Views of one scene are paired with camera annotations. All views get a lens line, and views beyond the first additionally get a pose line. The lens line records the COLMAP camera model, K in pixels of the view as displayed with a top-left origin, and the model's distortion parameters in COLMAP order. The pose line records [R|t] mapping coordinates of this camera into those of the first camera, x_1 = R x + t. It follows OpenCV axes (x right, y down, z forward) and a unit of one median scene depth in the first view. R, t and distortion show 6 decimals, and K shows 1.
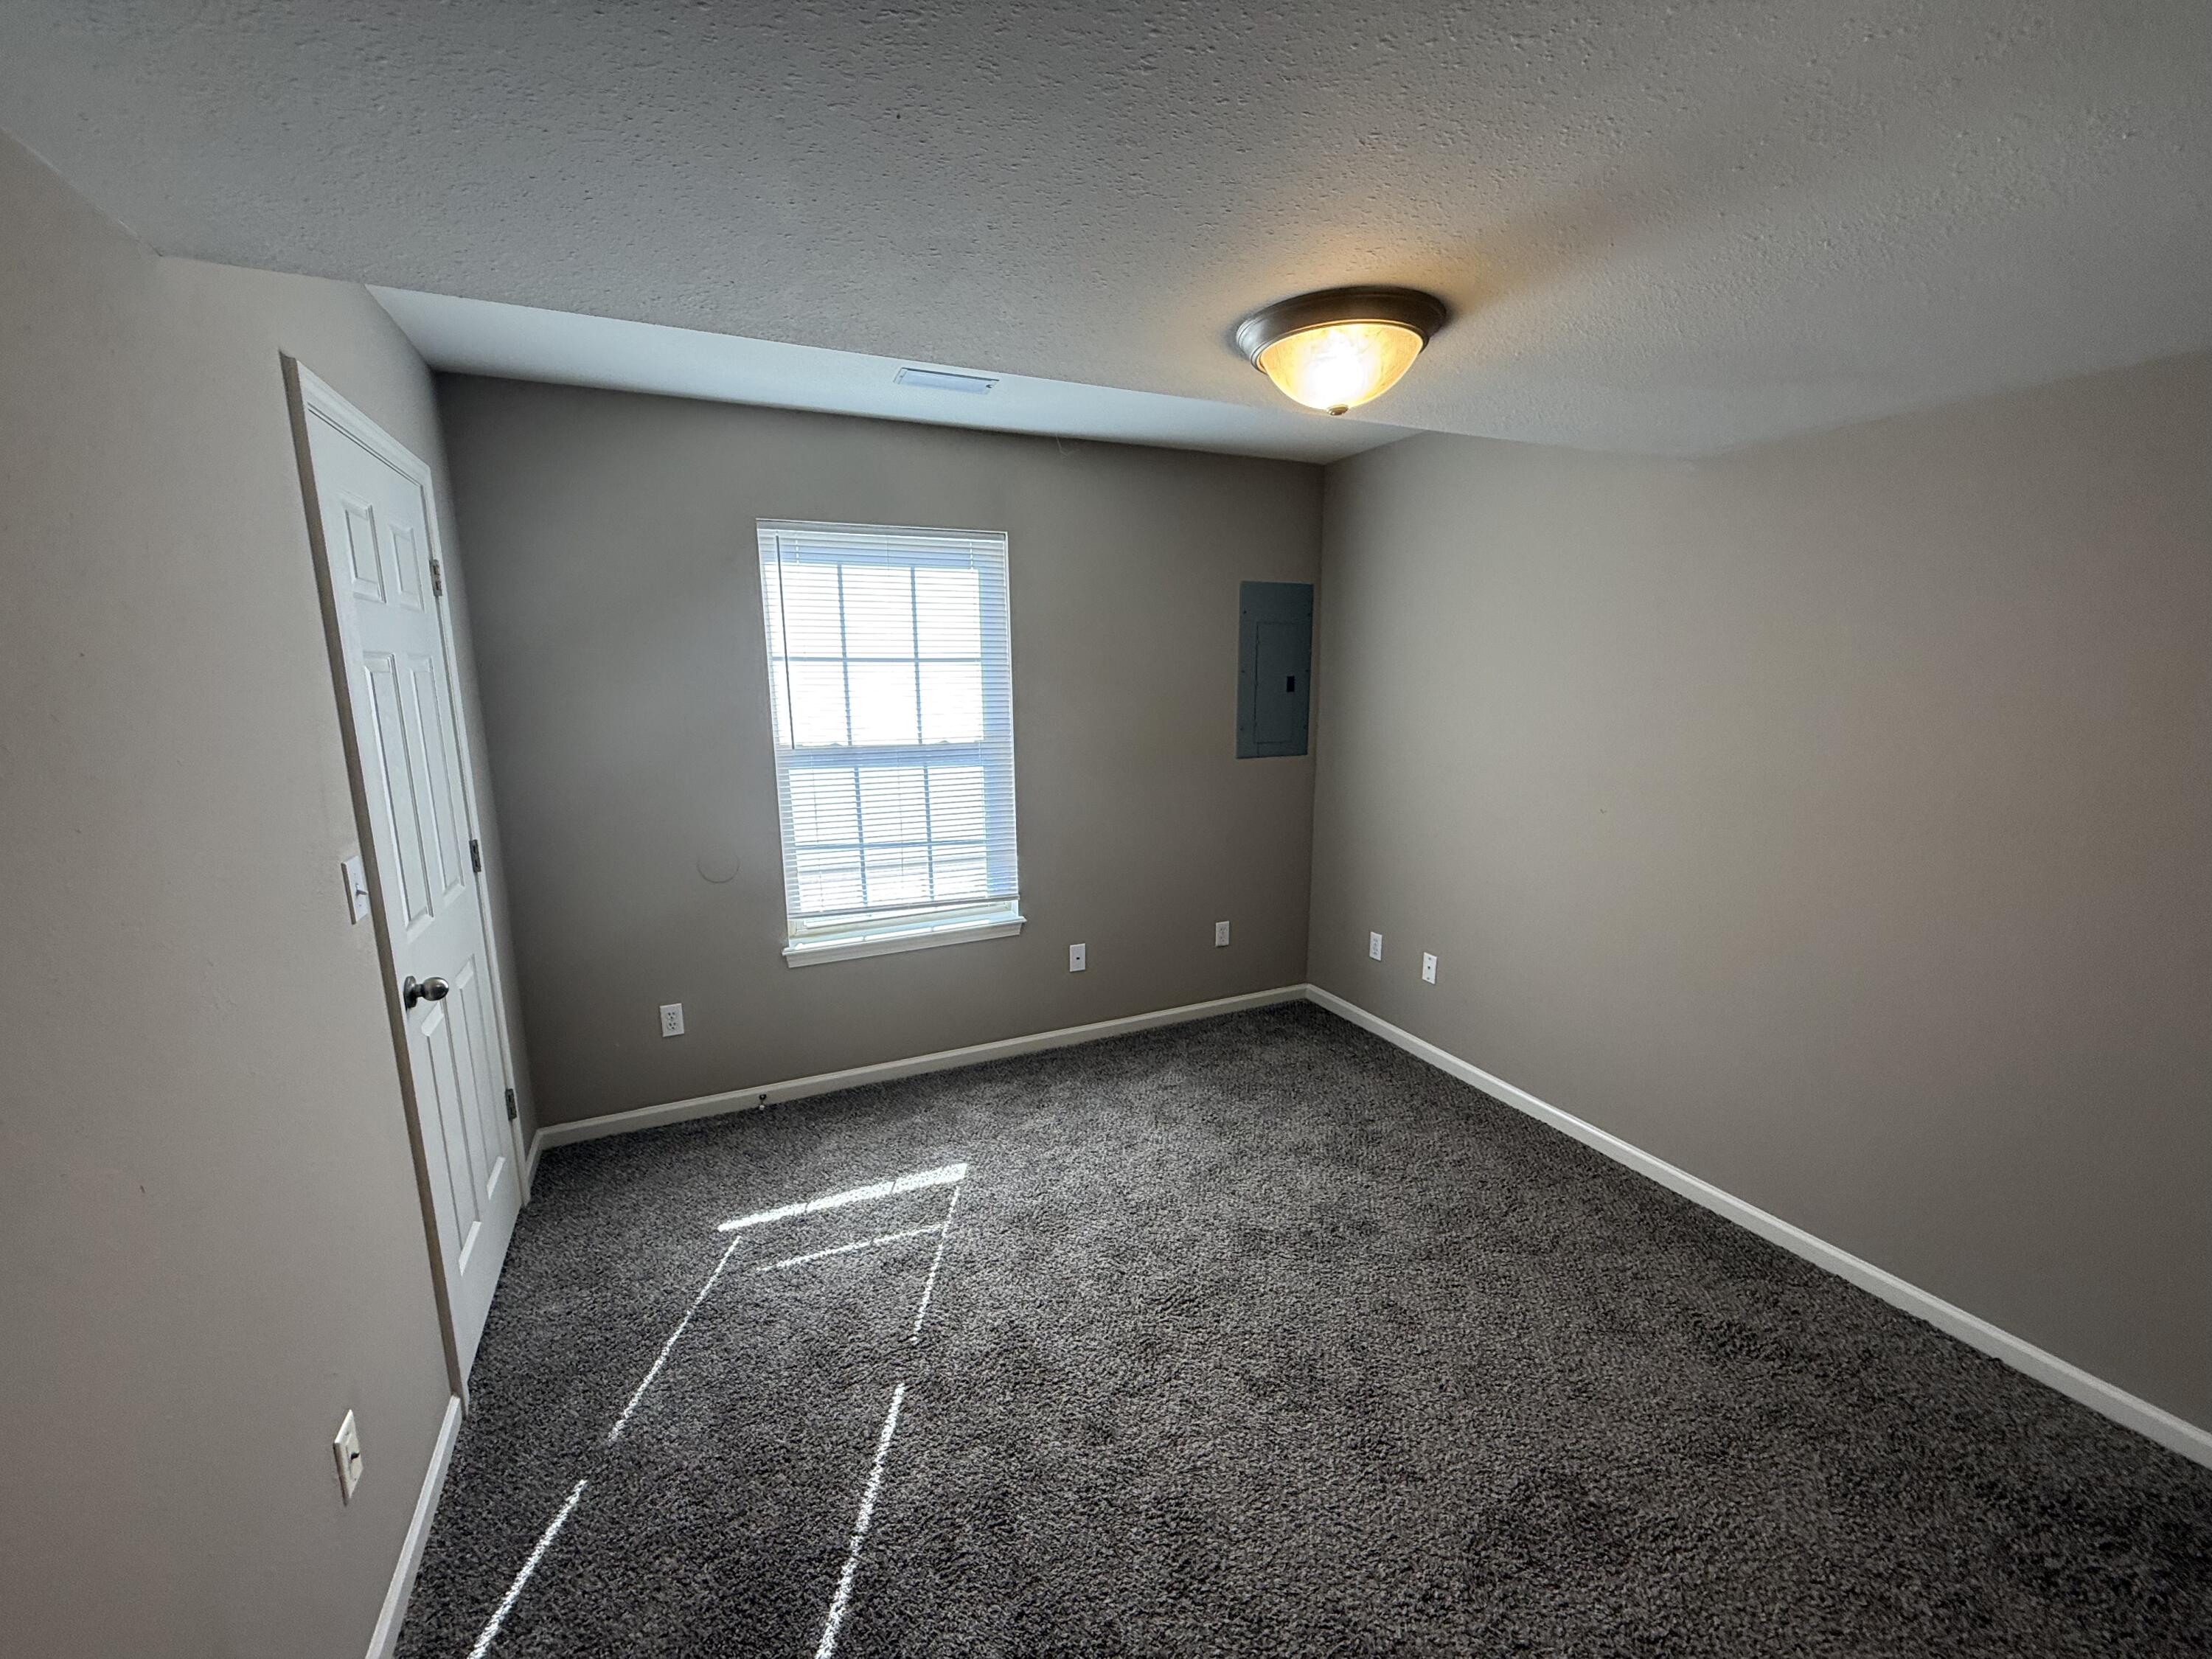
lens RADIAL K [[886.3, 0, 1111.7], [0, 886.3, 821.7], [0, 0, 1]] dist [0.003584, -0.000036]
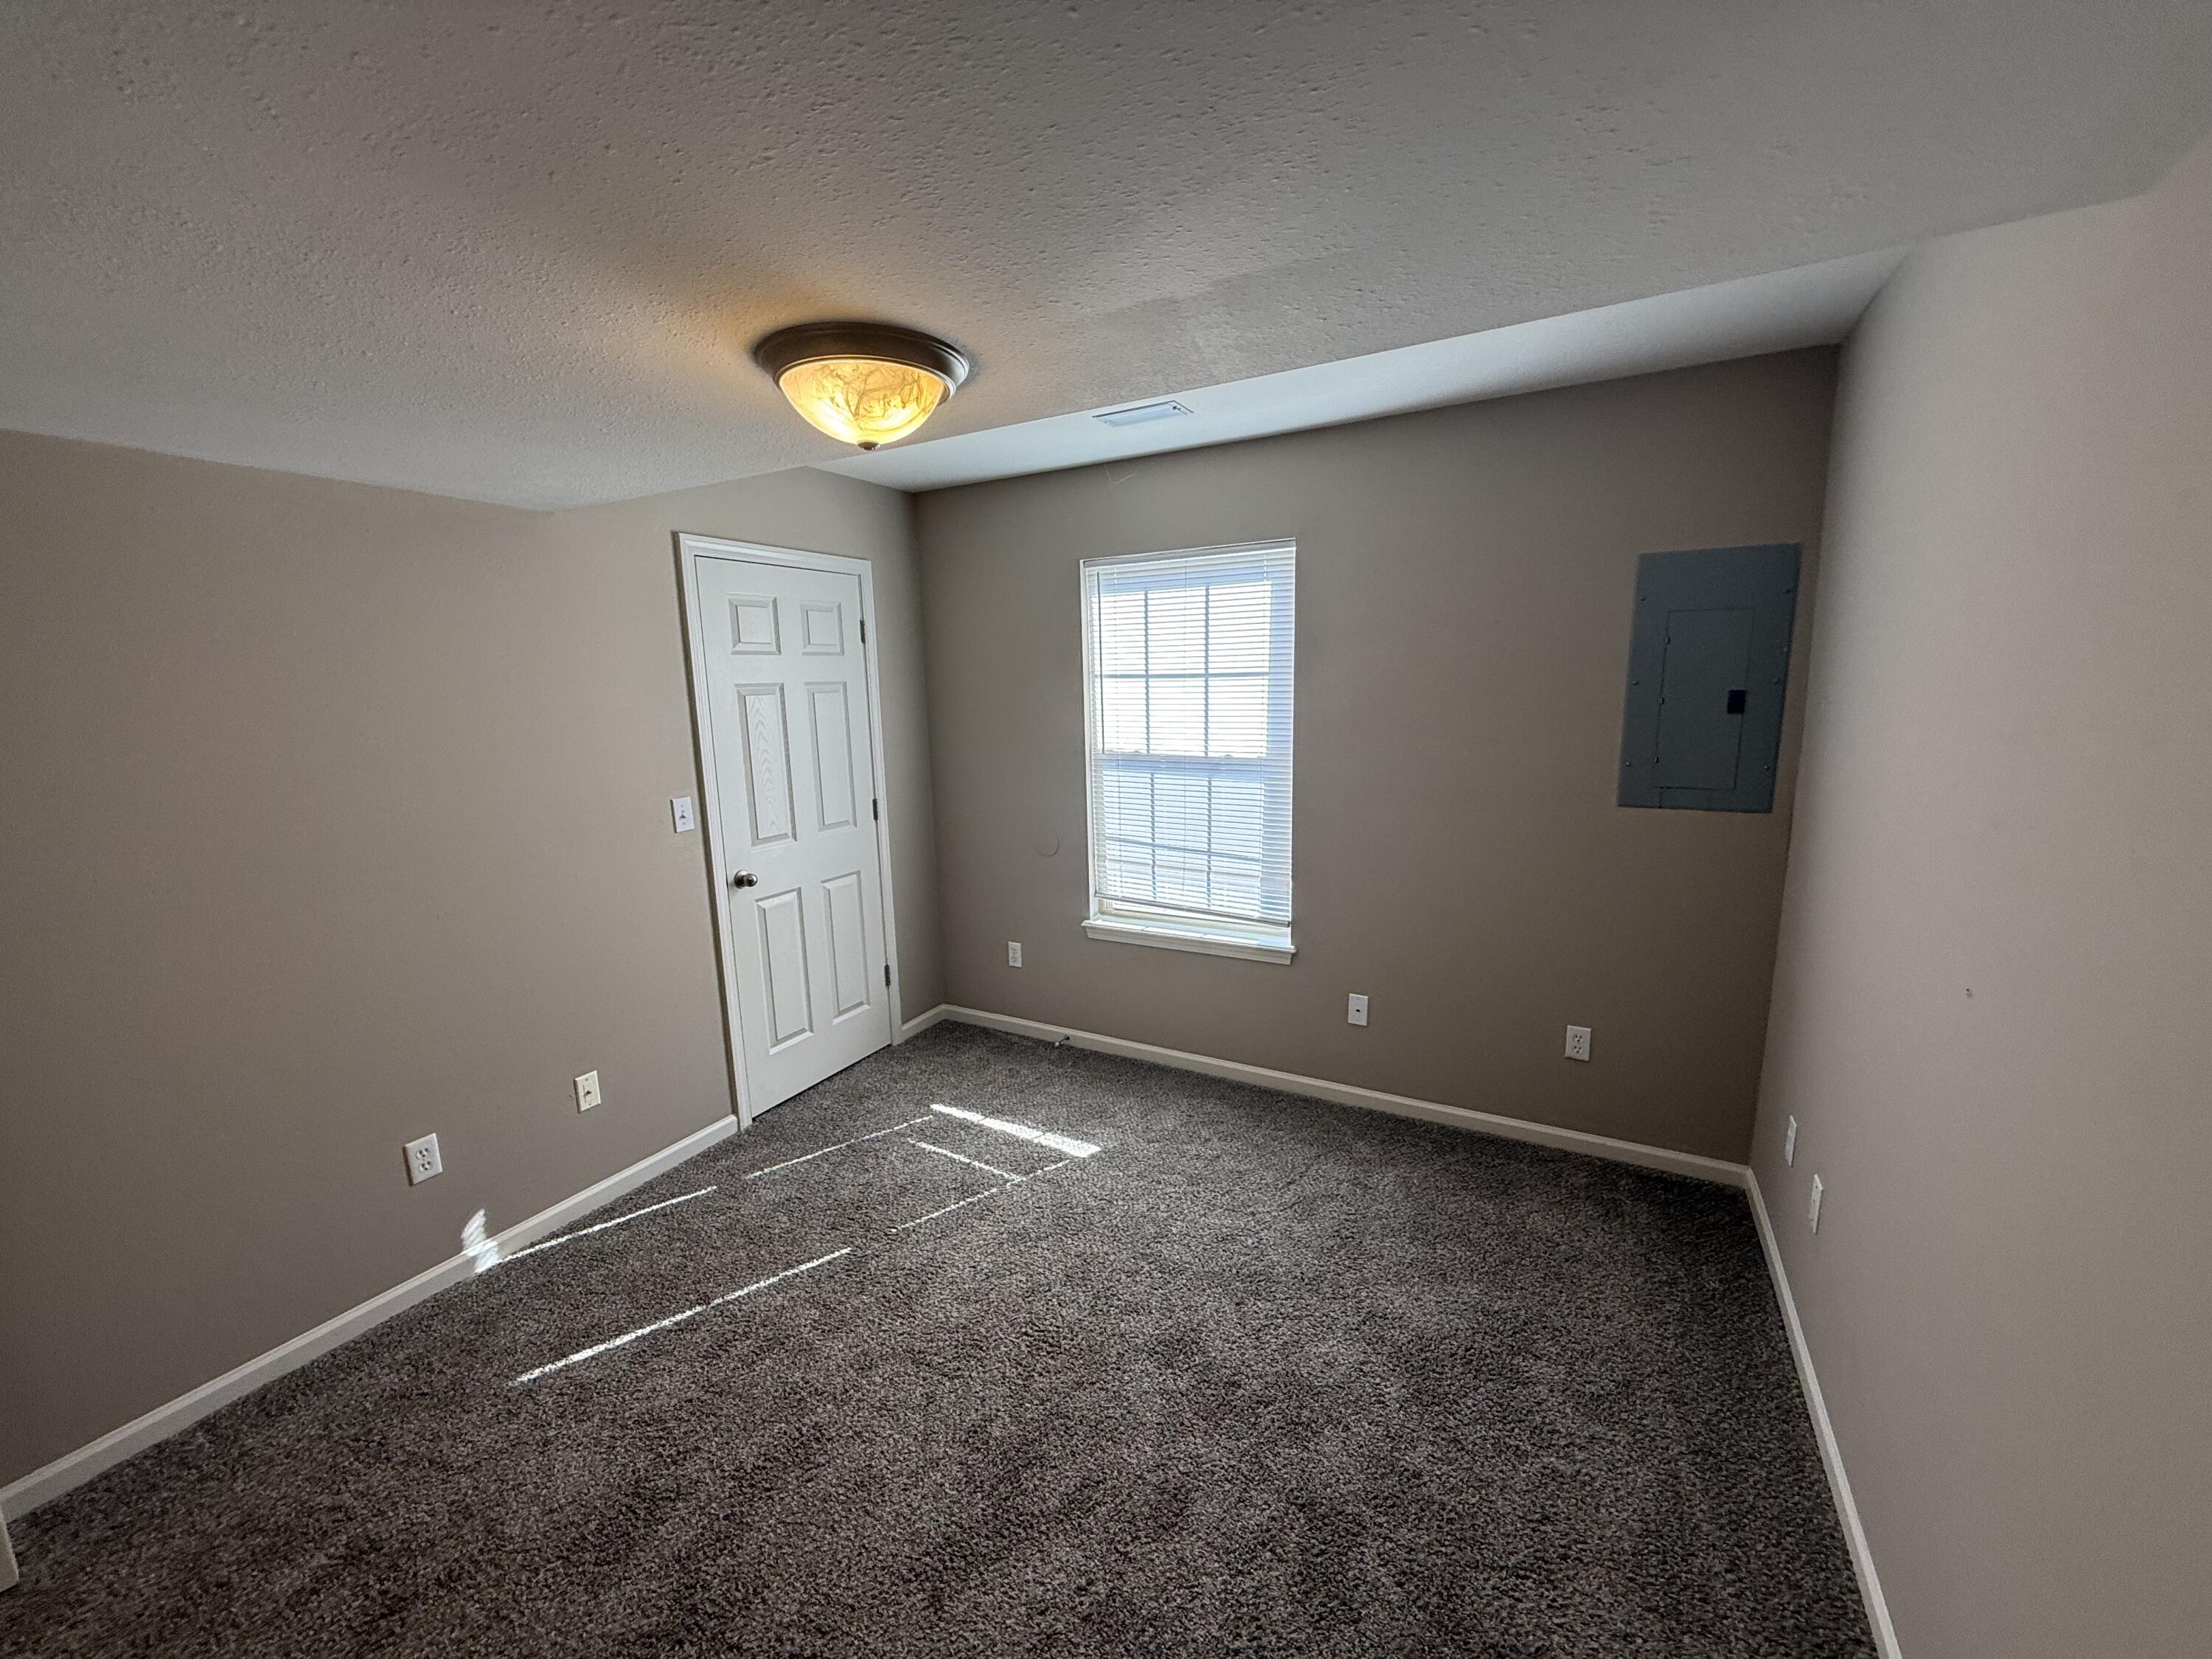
lens RADIAL K [[886.3, 0, 1087.1], [0, 886.3, 823.3], [0, 0, 1]] dist [0.003584, -0.000036]
pose [[0.583887, 0.126331, -0.801946, 0.552181], [-0.121356, 0.990301, 0.067645, -0.064431], [0.802713, 0.057824, 0.593555, 0.285100]]
